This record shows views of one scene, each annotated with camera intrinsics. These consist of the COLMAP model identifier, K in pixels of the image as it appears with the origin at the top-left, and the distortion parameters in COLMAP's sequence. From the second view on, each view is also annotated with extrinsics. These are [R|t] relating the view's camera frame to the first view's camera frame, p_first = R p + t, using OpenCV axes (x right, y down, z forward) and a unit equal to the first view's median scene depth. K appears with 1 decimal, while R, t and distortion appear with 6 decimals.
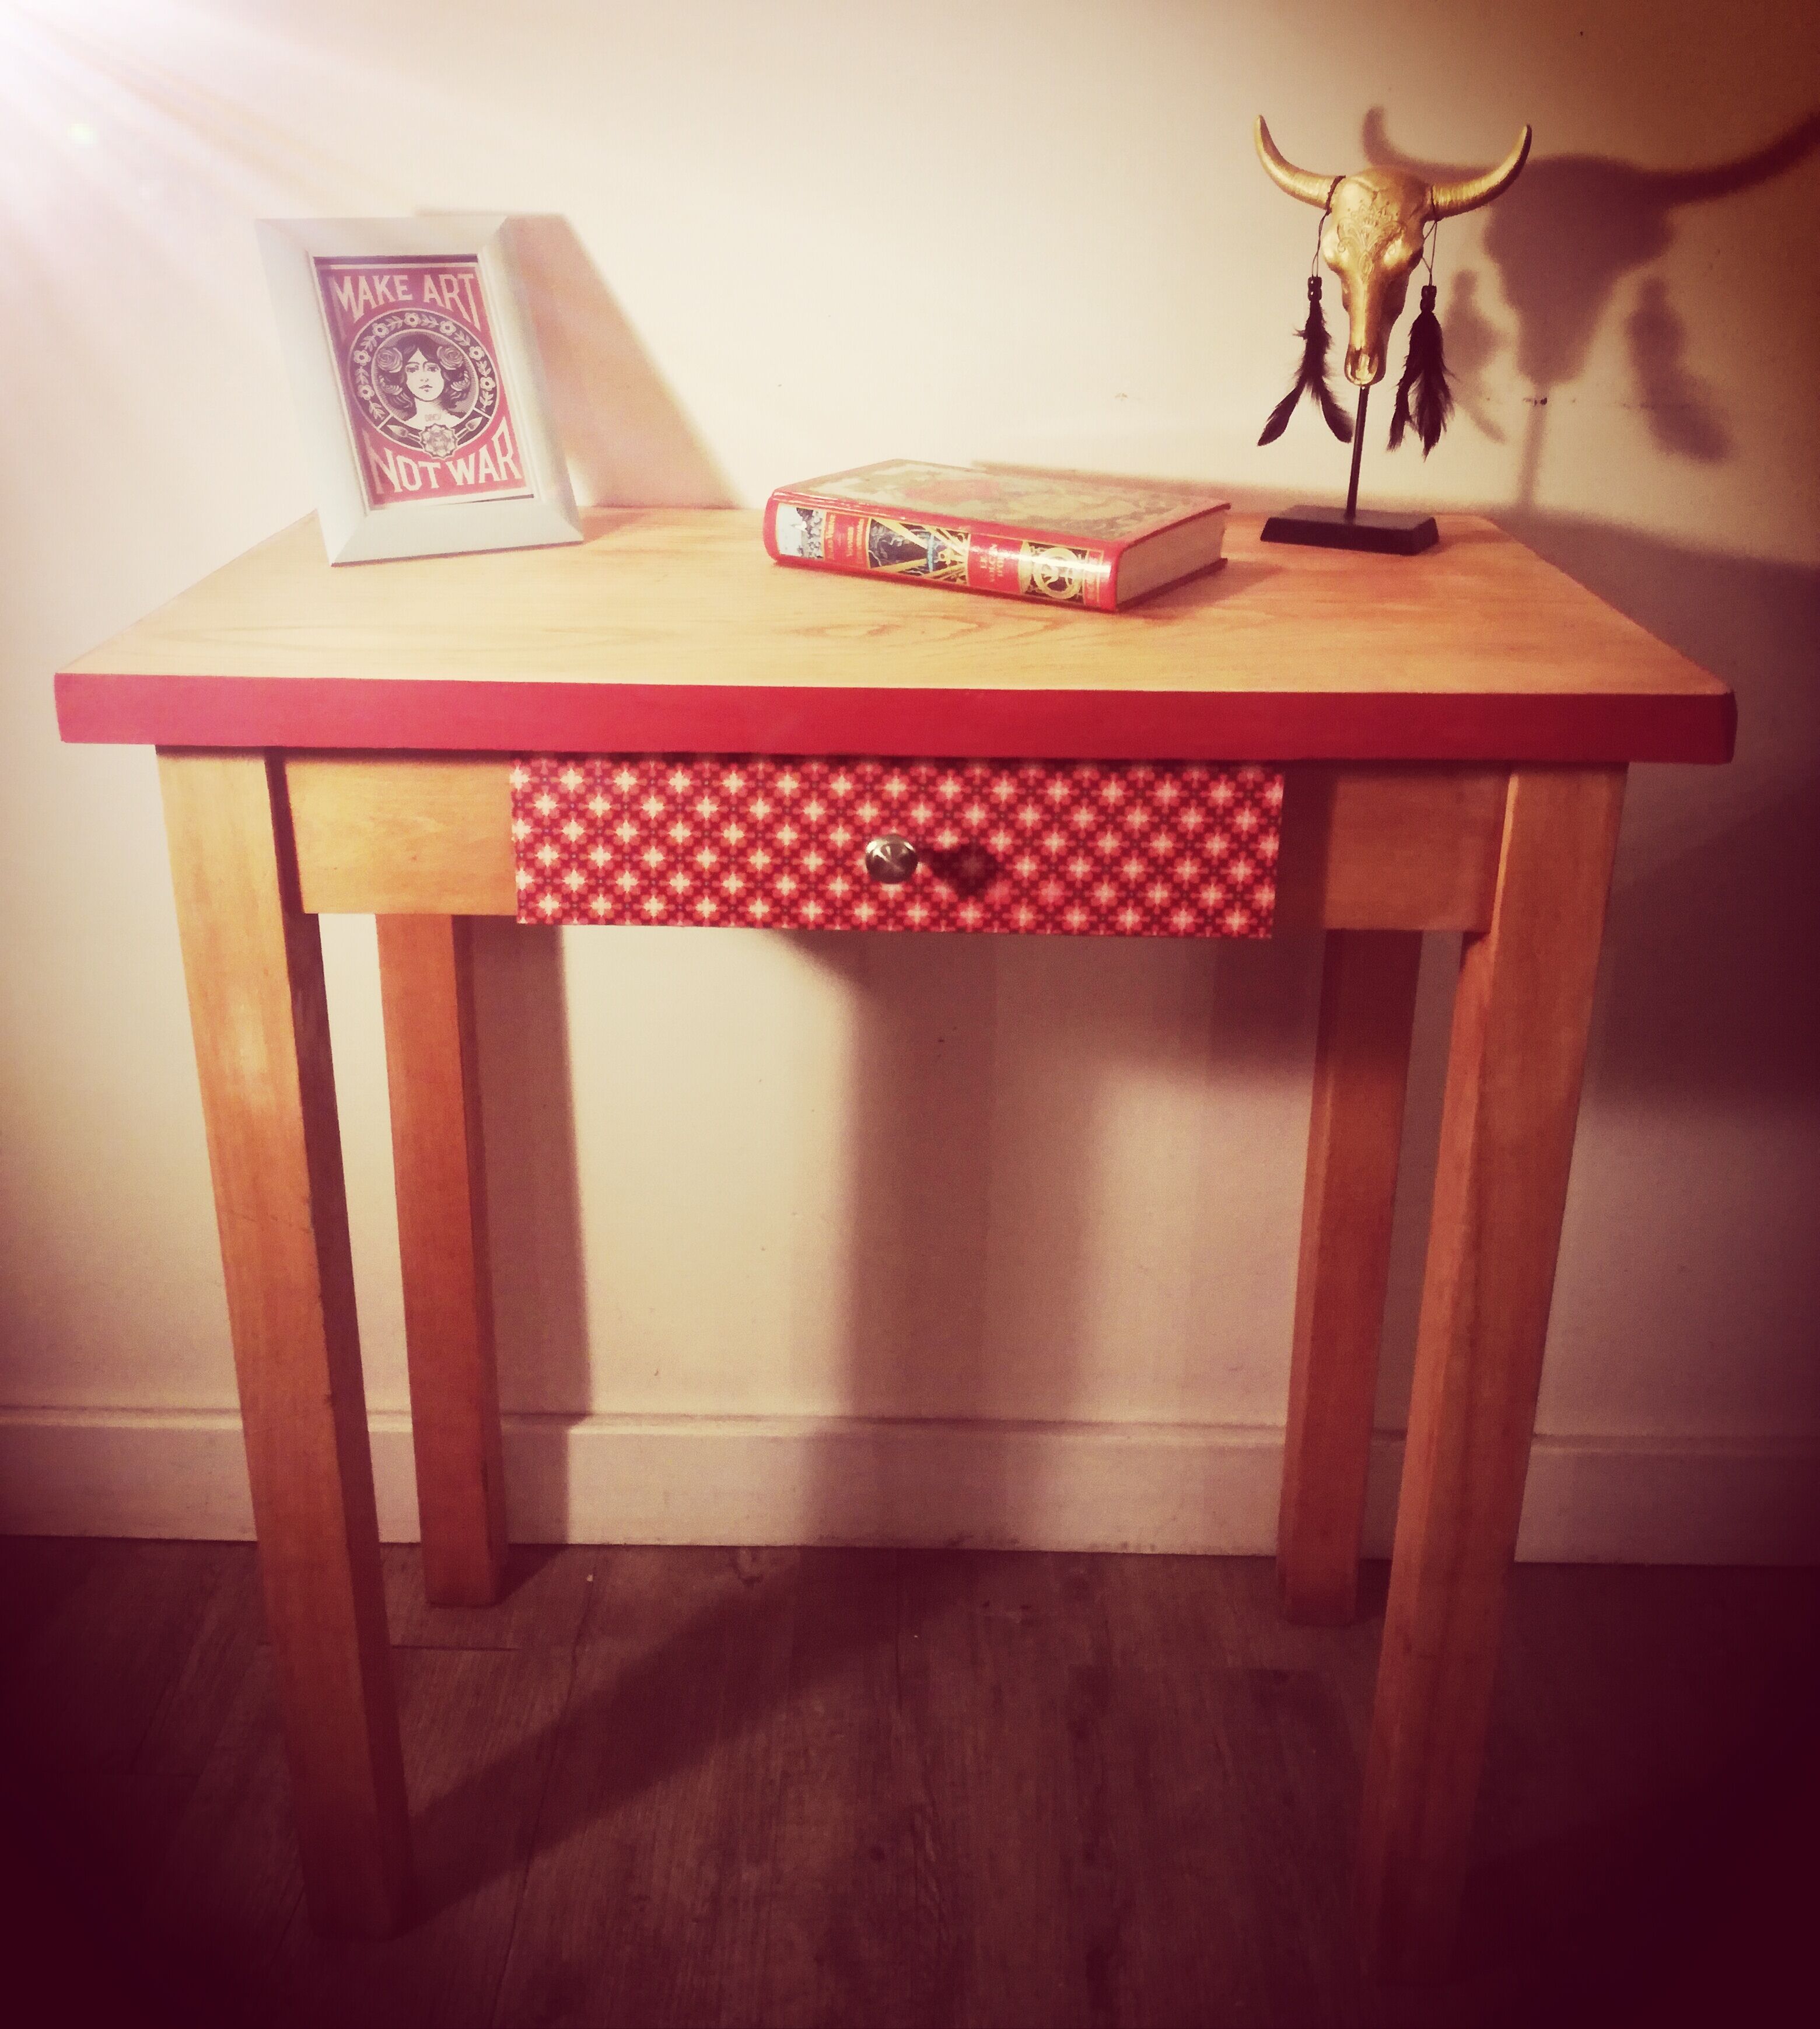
lens RADIAL K [[1786.8, 0, 918.6], [0, 1786.8, 994.5], [0, 0, 1]] dist [0.032817, -0.085025]
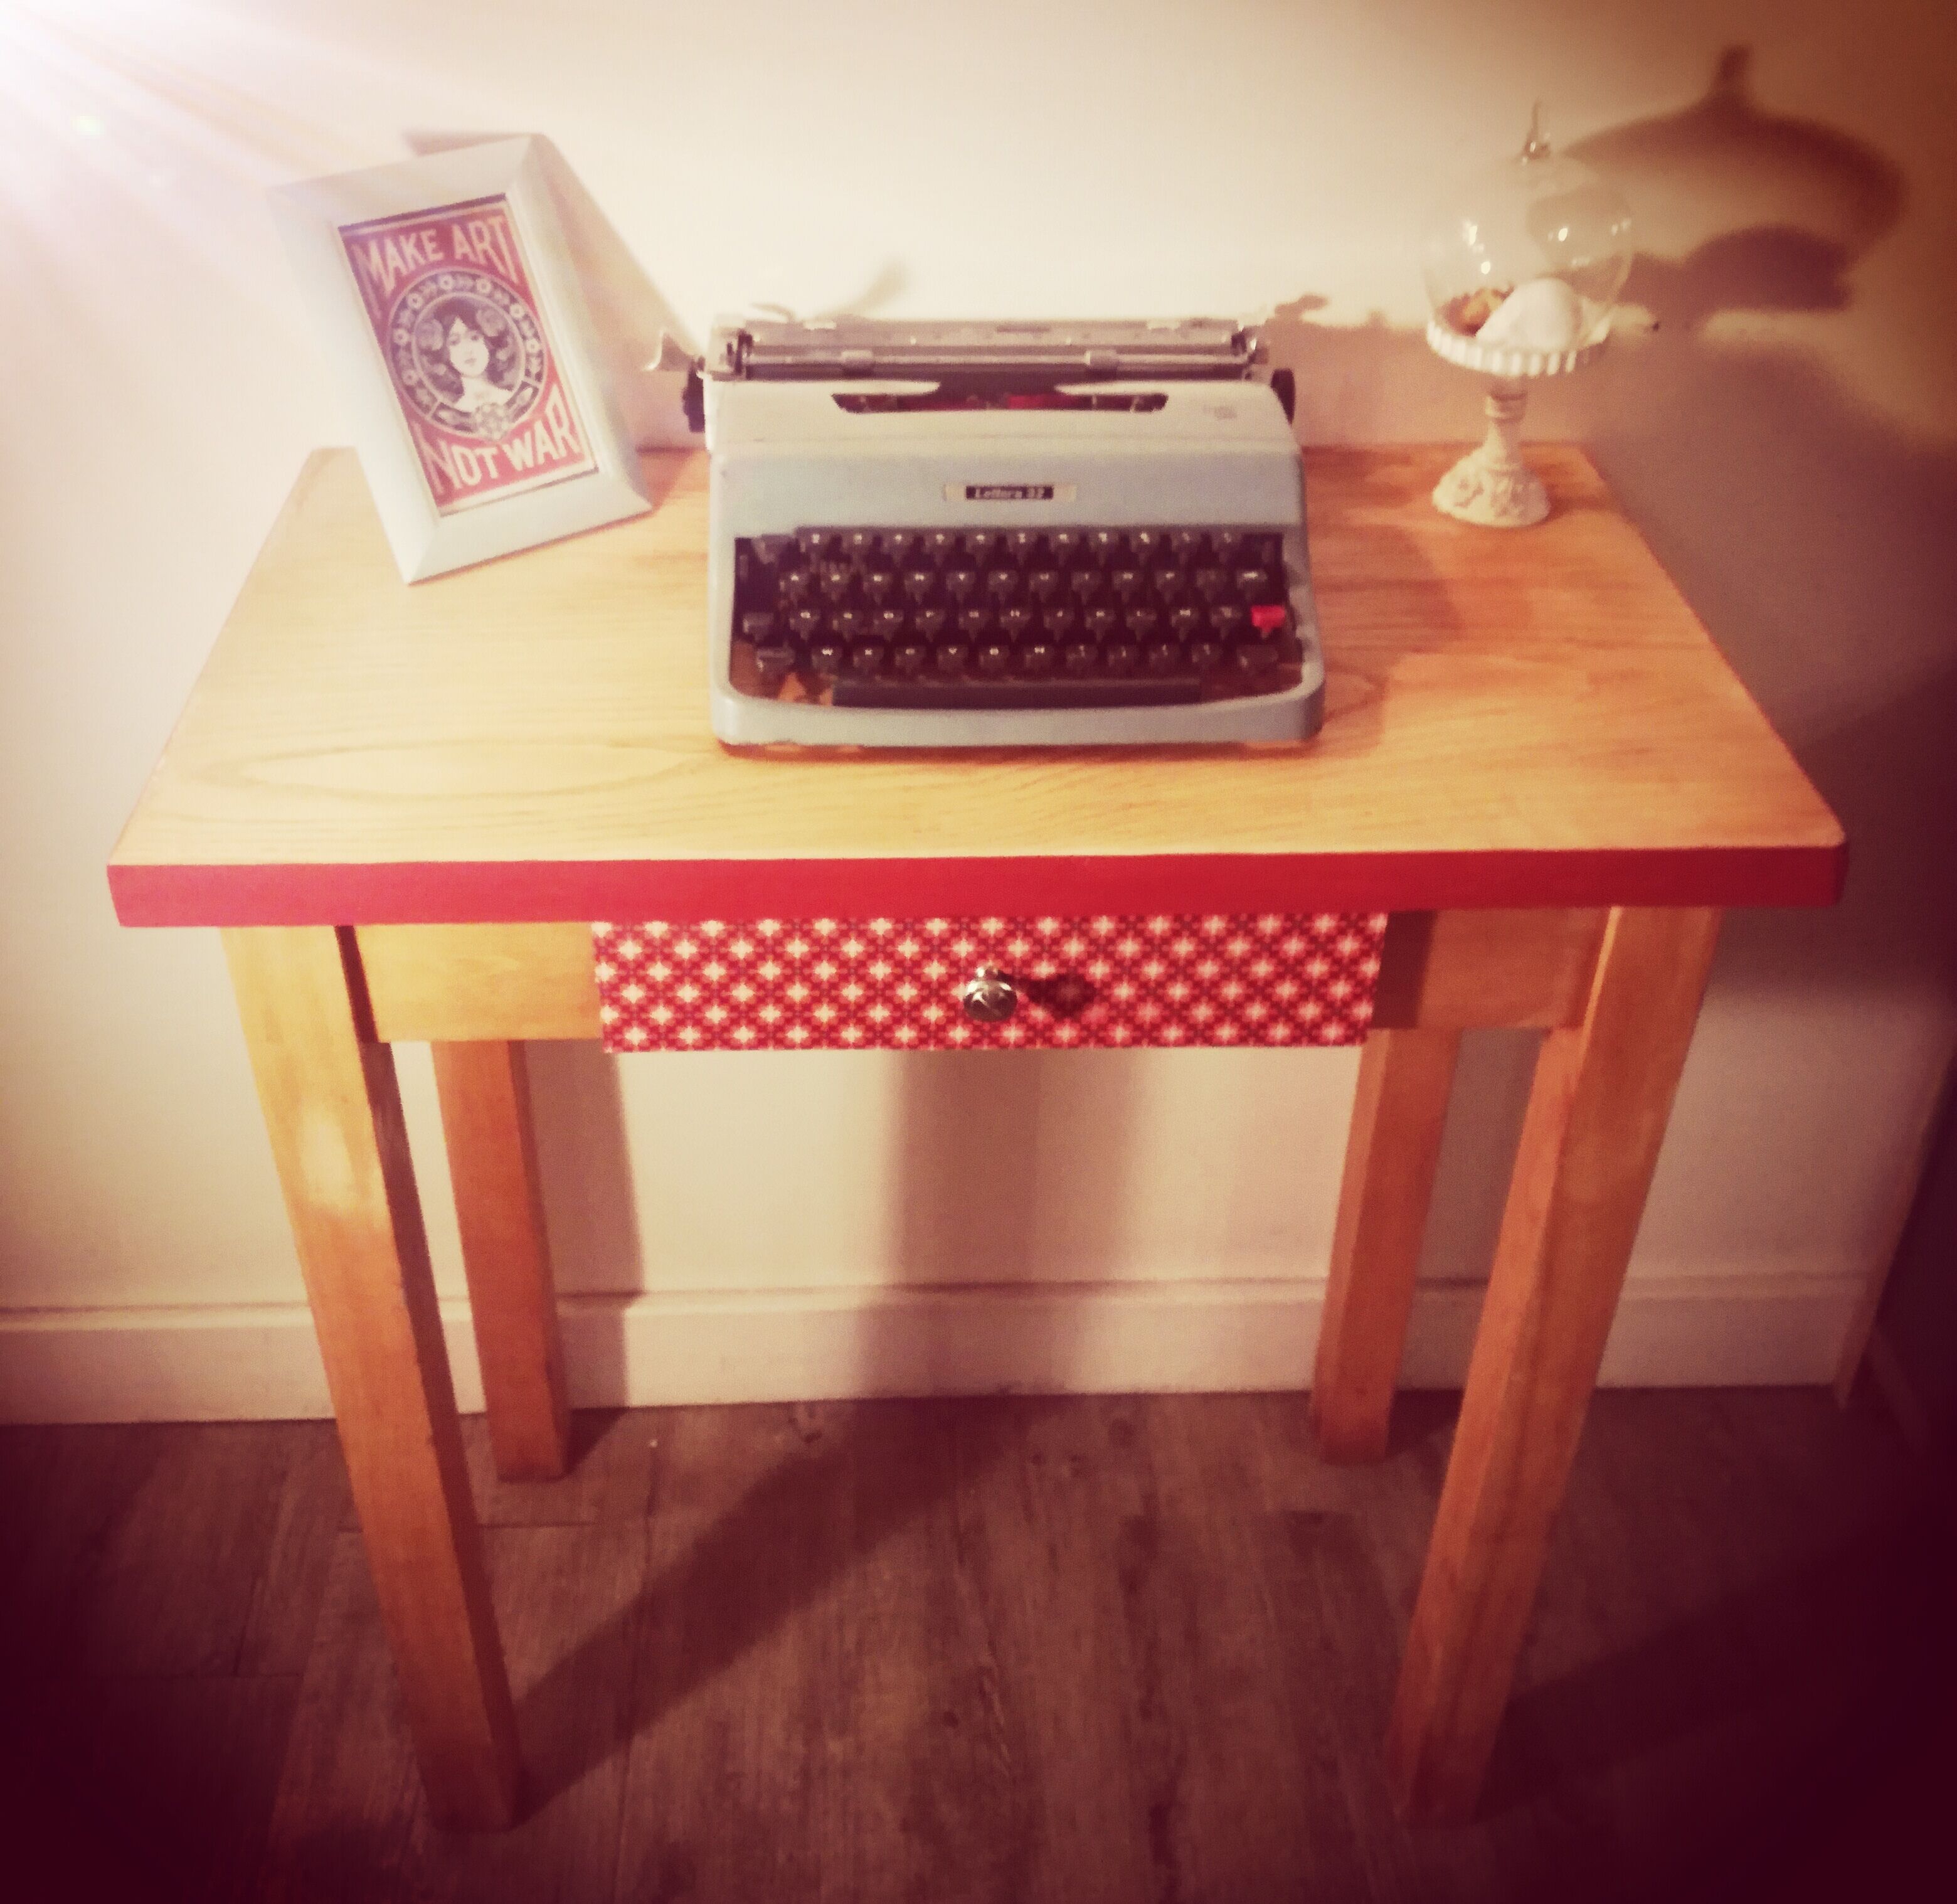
lens RADIAL K [[1895.0, 0, 969.9], [0, 1895.0, 953.7], [0, 0, 1]] dist [0.005596, 0.000000]
pose [[0.998511, -0.028577, 0.046476, -0.052909], [0.016474, 0.970007, 0.242516, -0.253098], [-0.052013, -0.241389, 0.969033, -0.000101]]
